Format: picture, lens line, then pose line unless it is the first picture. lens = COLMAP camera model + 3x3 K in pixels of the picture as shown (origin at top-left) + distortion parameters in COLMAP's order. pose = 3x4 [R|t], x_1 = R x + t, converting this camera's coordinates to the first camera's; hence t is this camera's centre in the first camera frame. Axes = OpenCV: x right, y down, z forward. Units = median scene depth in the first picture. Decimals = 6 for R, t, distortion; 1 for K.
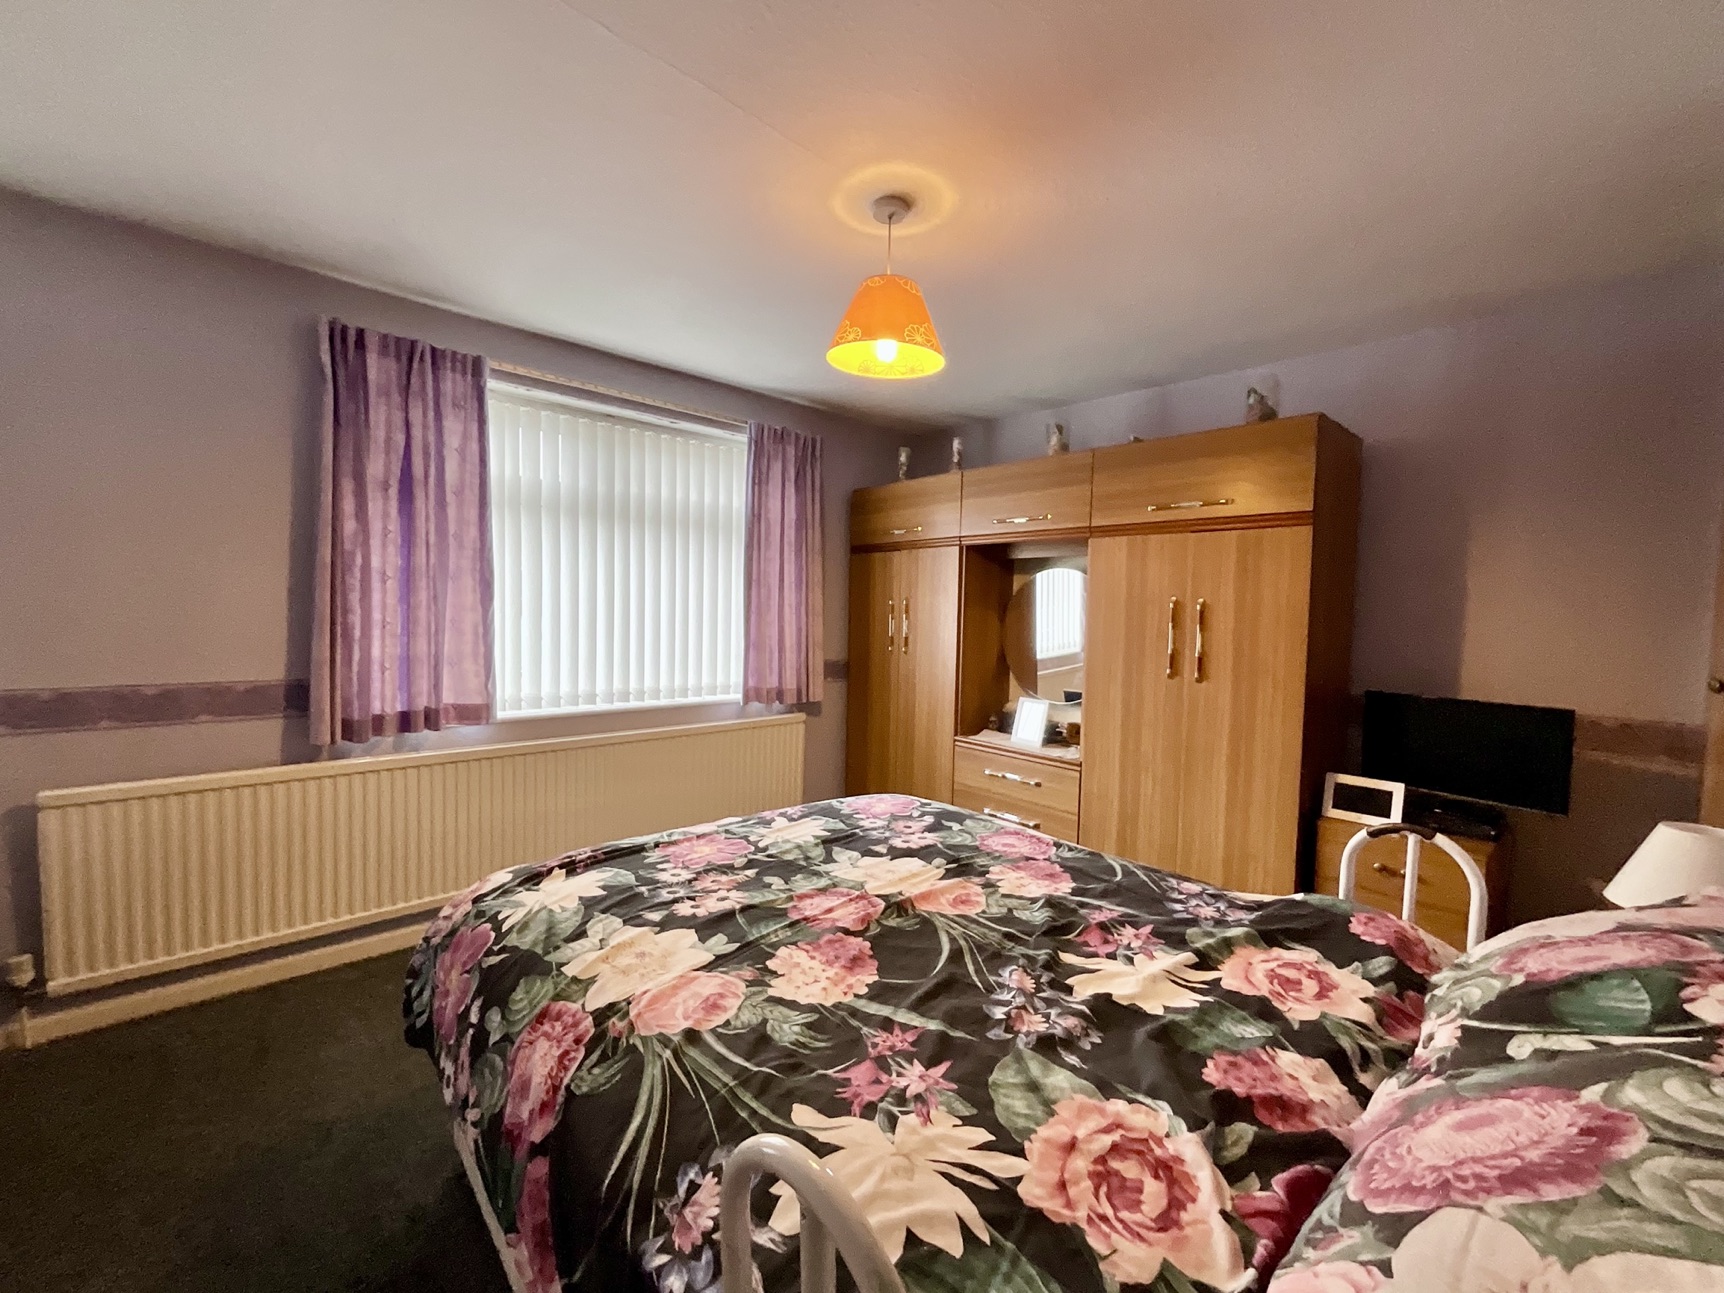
lens RADIAL K [[703.3, 0, 862.0], [0, 703.3, 646.5], [0, 0, 1]] dist [-0.001642, 0.000091]
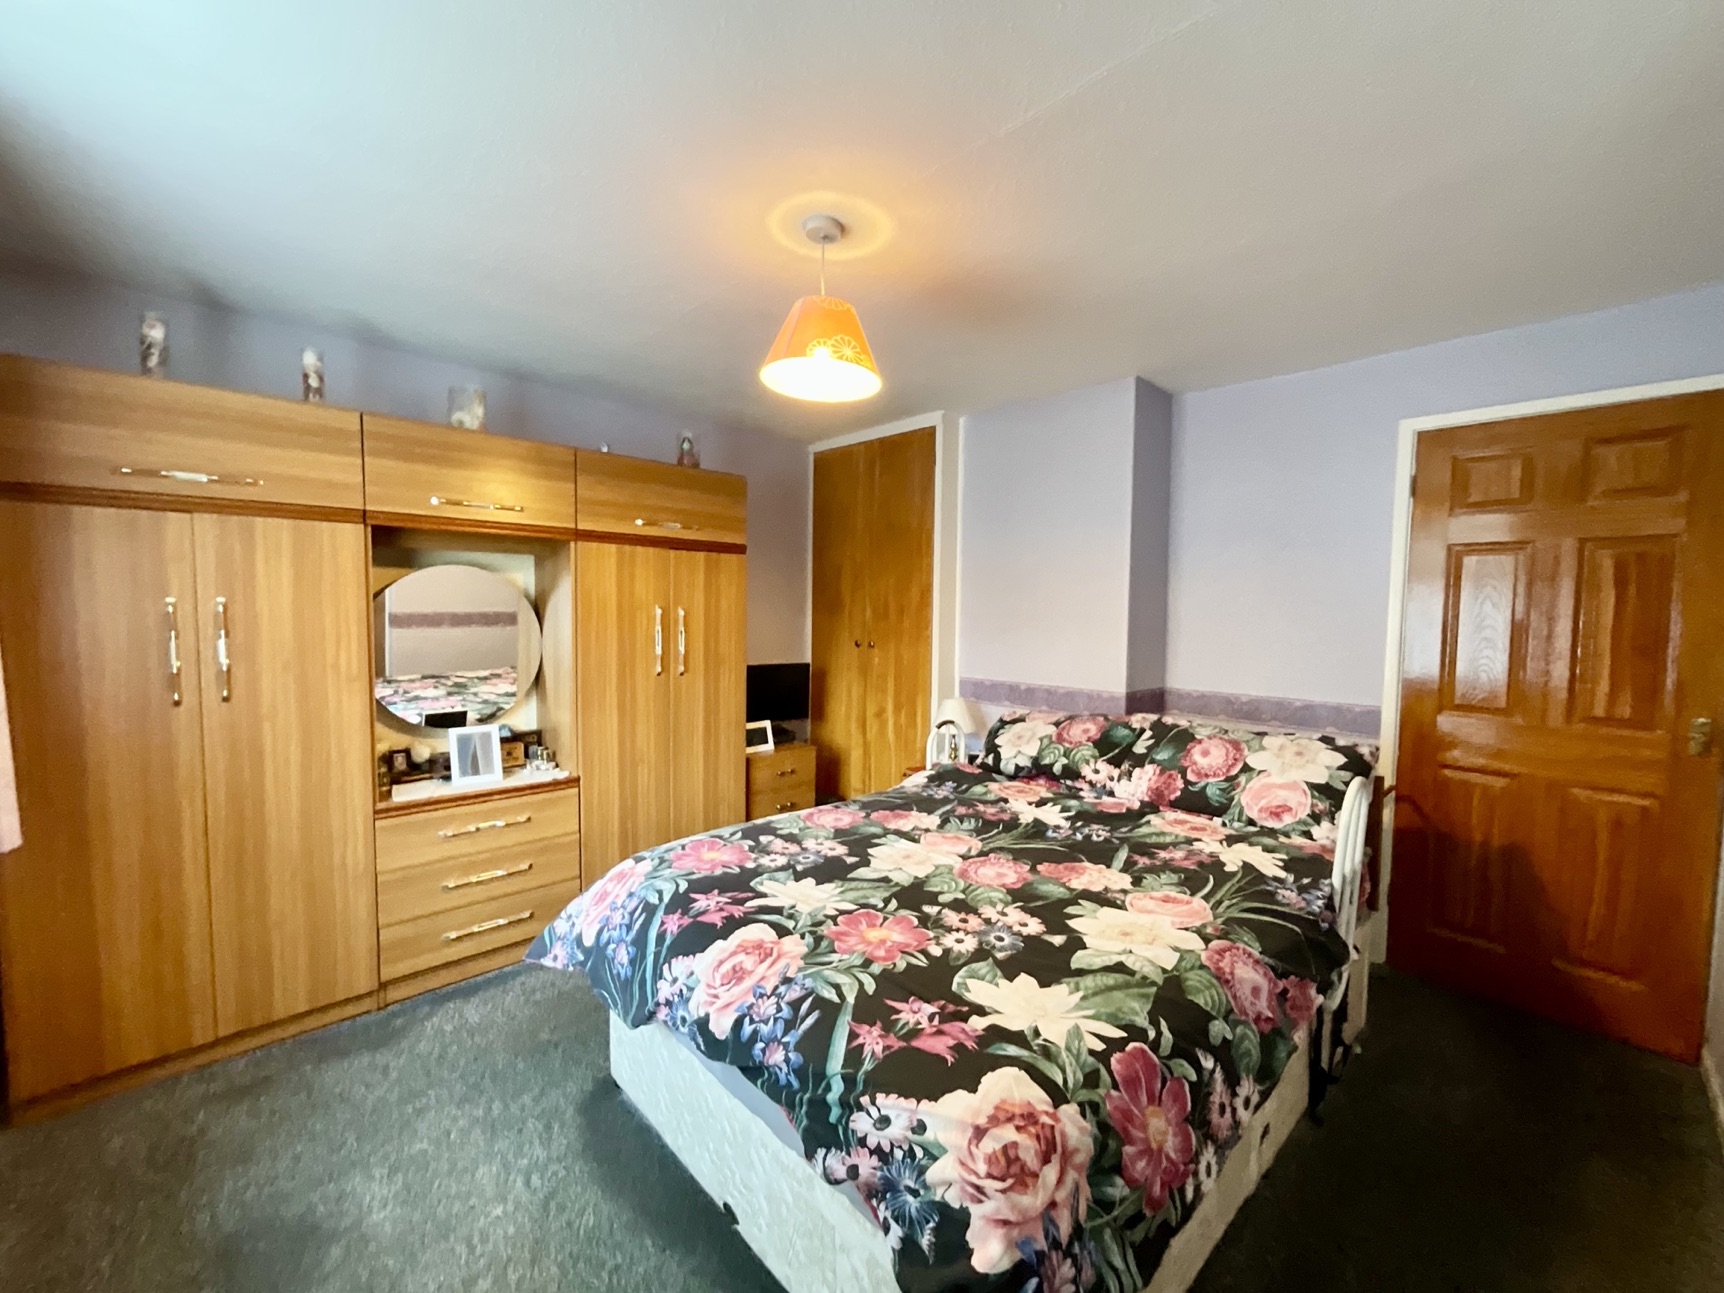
lens RADIAL K [[693.9, 0, 862.2], [0, 693.9, 652.3], [0, 0, 1]] dist [0.000663, 0.000251]
pose [[-0.032991, -0.087854, 0.995587, -1.091132], [0.038469, 0.995279, 0.089102, -0.126644], [-0.998715, 0.041239, -0.029456, 1.108627]]
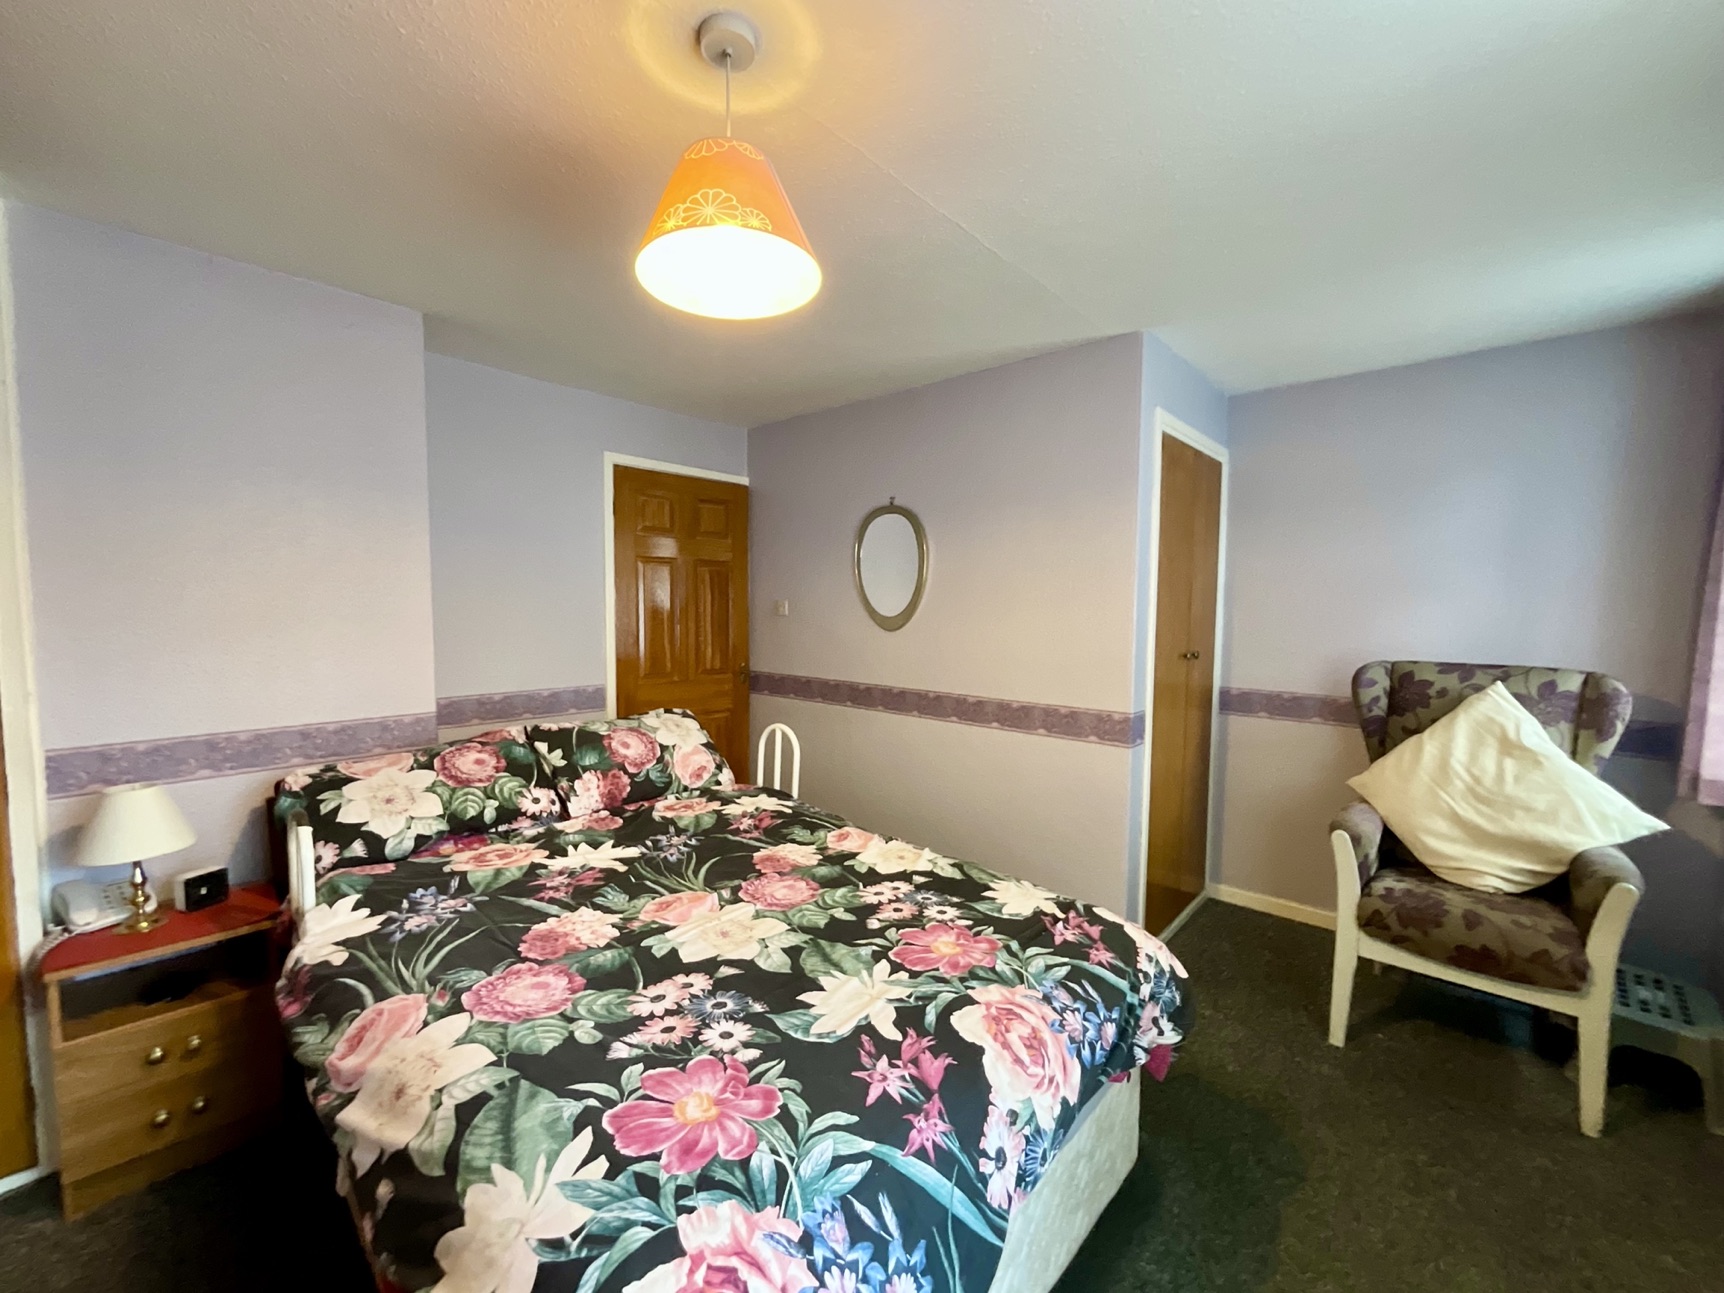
lens RADIAL K [[703.3, 0, 862.0], [0, 703.3, 646.5], [0, 0, 1]] dist [-0.001642, 0.000091]
pose [[-0.993987, -0.026192, -0.106319, -0.031002], [-0.037906, 0.993241, 0.109706, -0.161133], [0.102727, 0.113076, -0.988262, 1.904176]]
